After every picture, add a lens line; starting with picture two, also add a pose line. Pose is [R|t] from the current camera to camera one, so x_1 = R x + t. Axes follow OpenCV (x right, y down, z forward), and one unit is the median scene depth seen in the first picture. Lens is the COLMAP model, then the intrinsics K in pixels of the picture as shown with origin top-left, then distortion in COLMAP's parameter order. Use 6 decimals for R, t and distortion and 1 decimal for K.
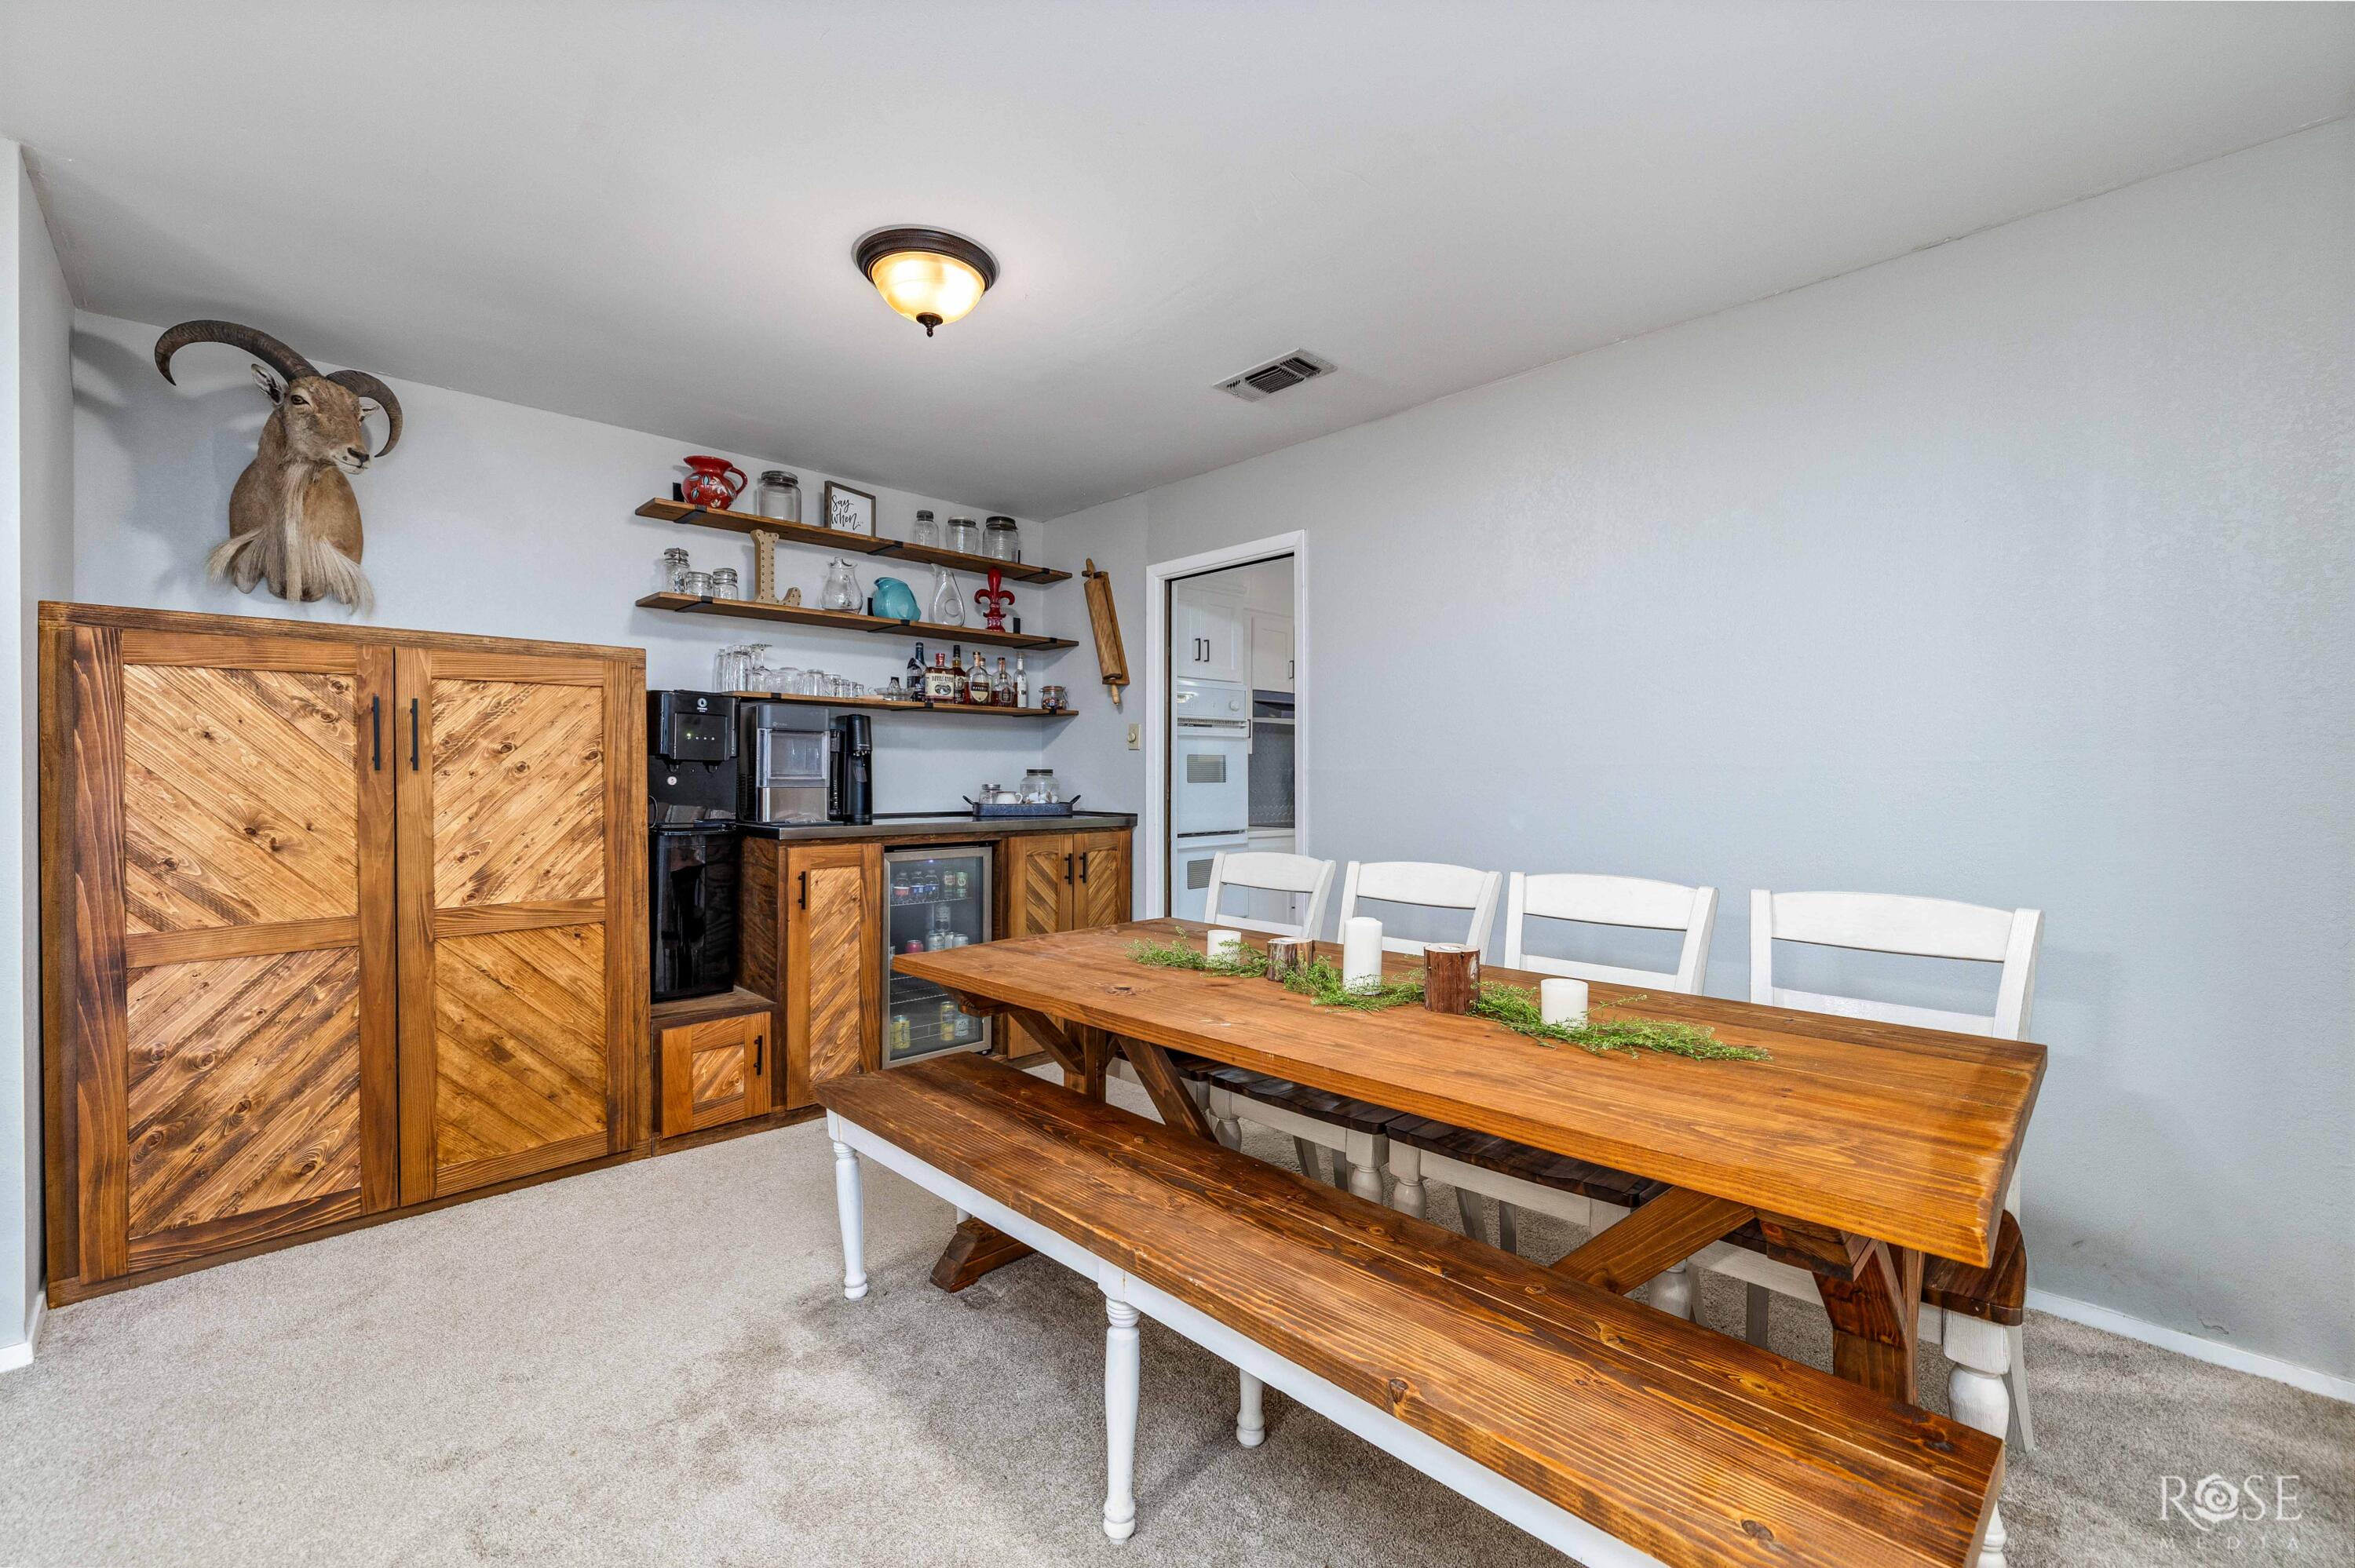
lens RADIAL K [[981.0, 0, 1177.6], [0, 981.0, 781.1], [0, 0, 1]] dist [0.000560, 0.000083]
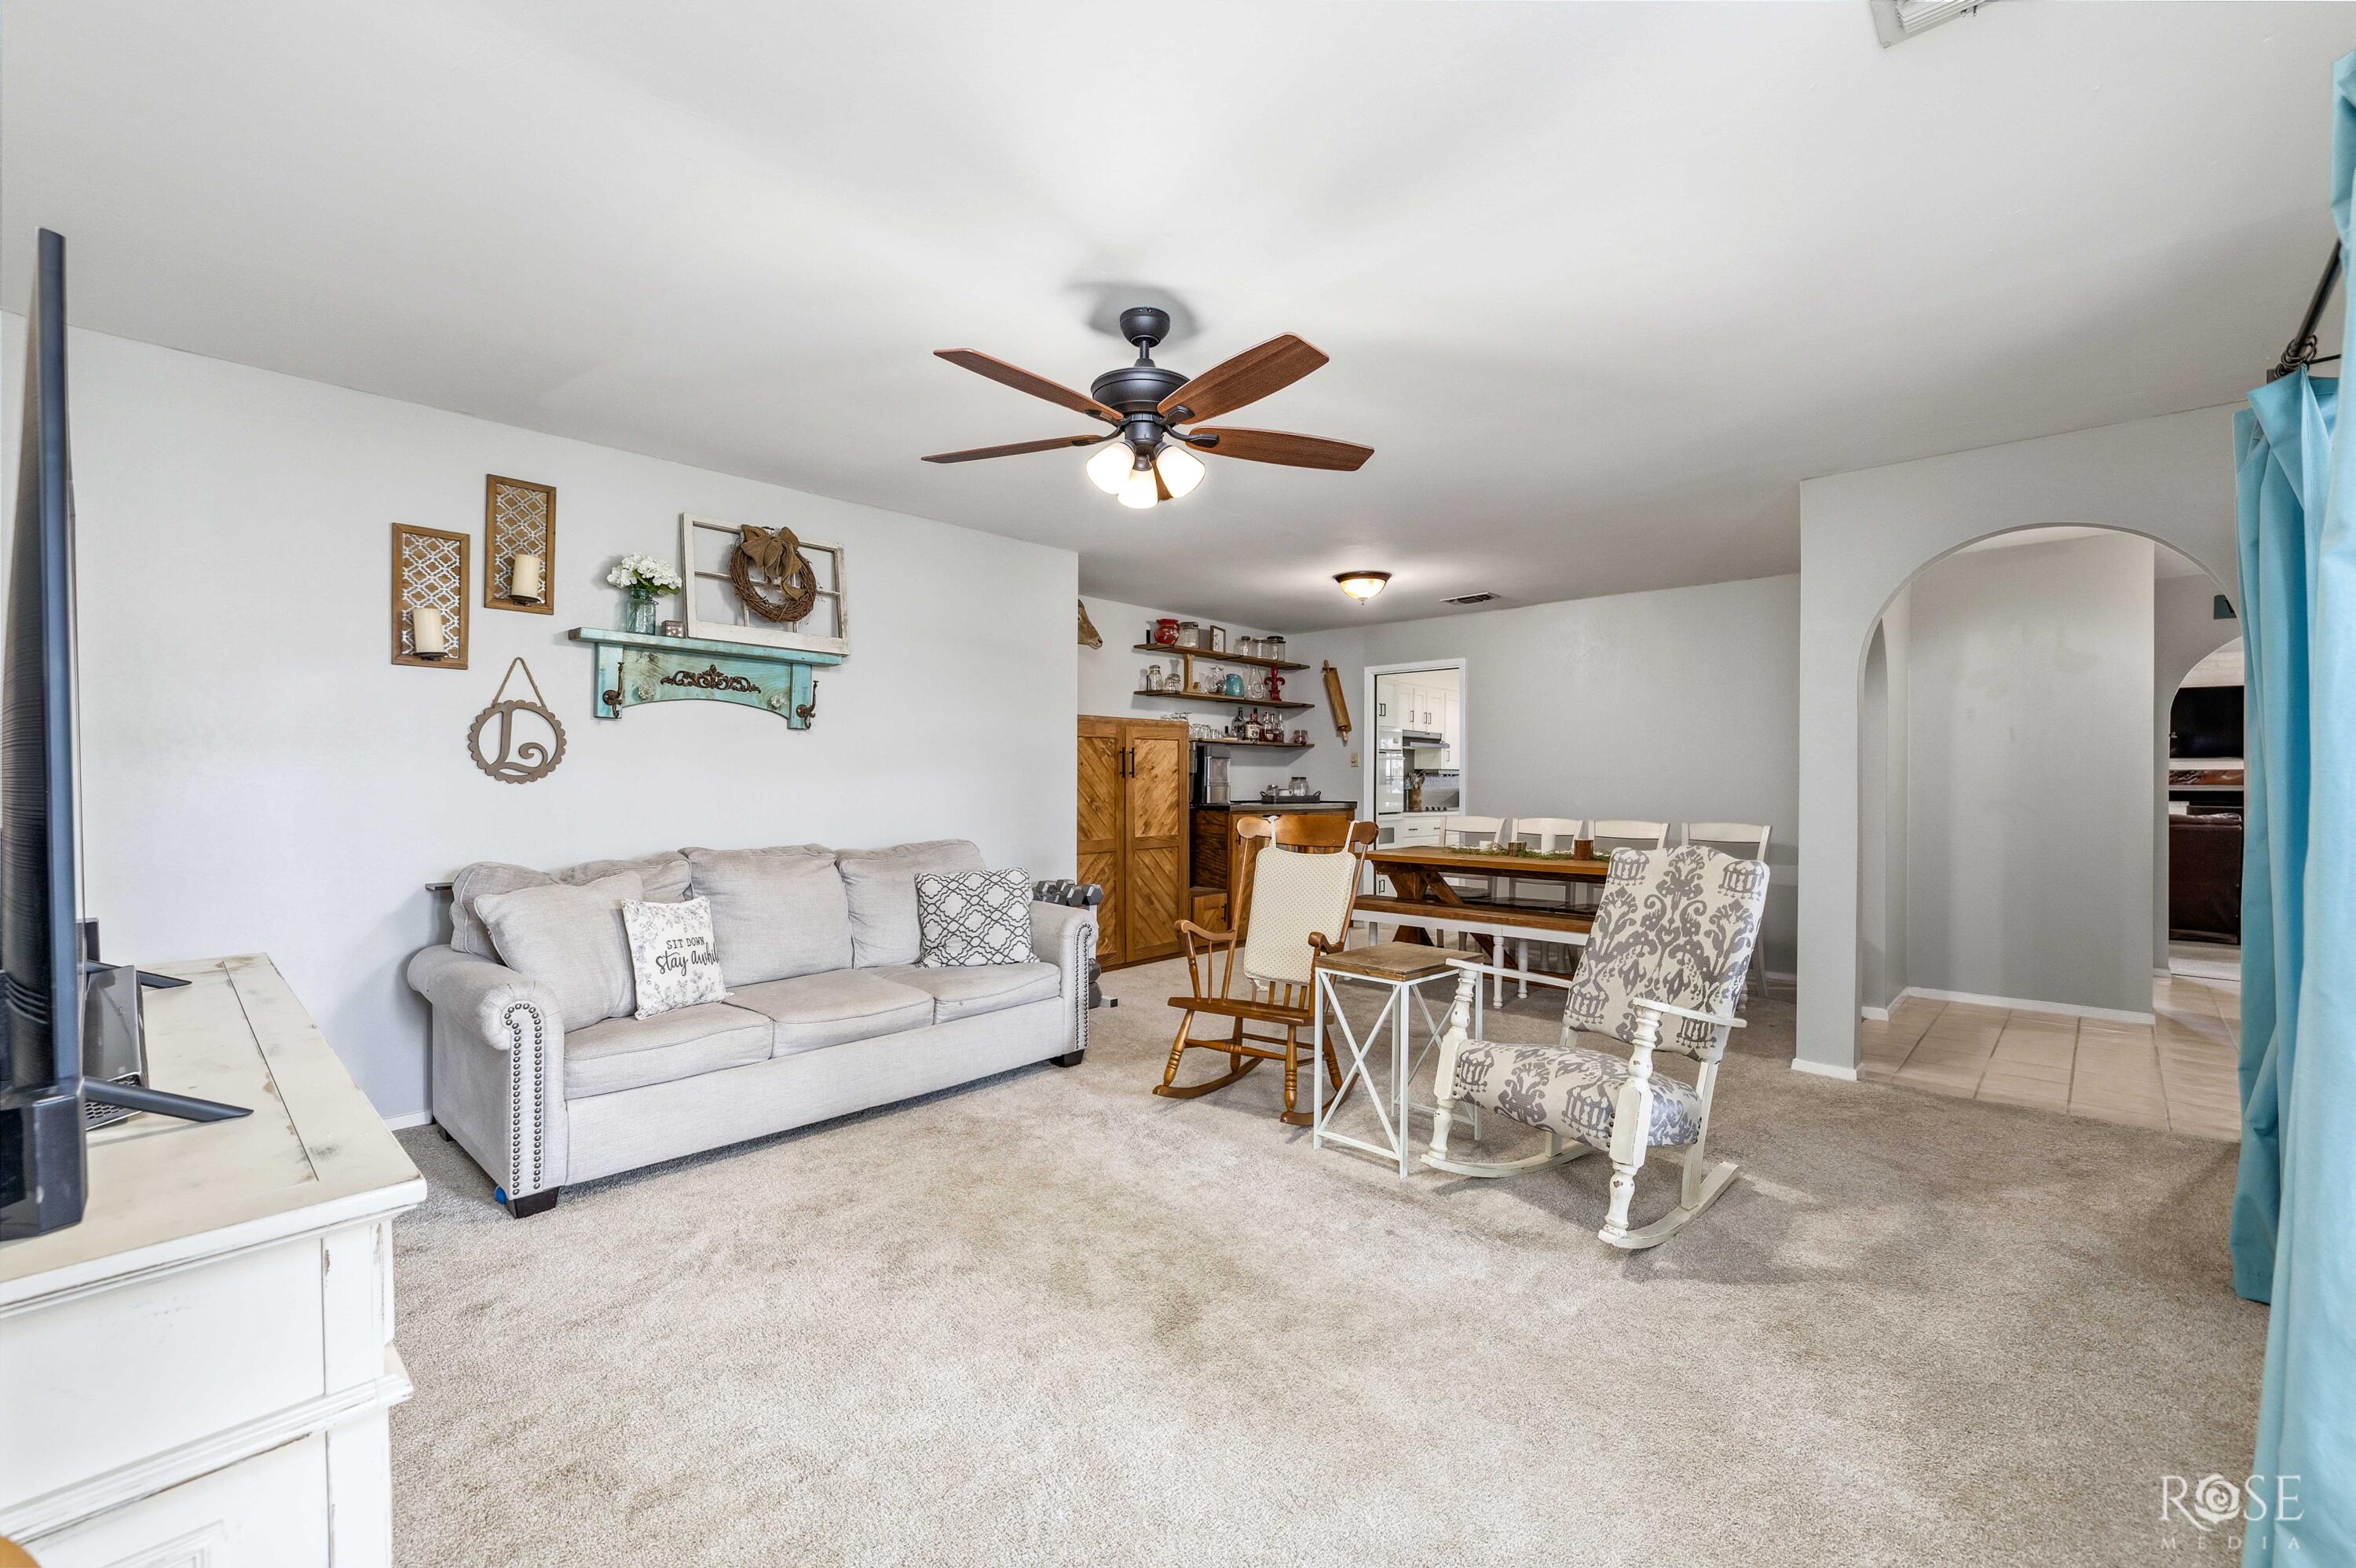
lens RADIAL K [[981.5, 0, 1178.7], [0, 981.5, 786.3], [0, 0, 1]] dist [0.000560, 0.000083]
pose [[0.998371, 0.004060, 0.056905, -0.475037], [-0.004121, 0.999991, 0.000952, 0.004166], [-0.056900, -0.001185, 0.998379, -0.809060]]
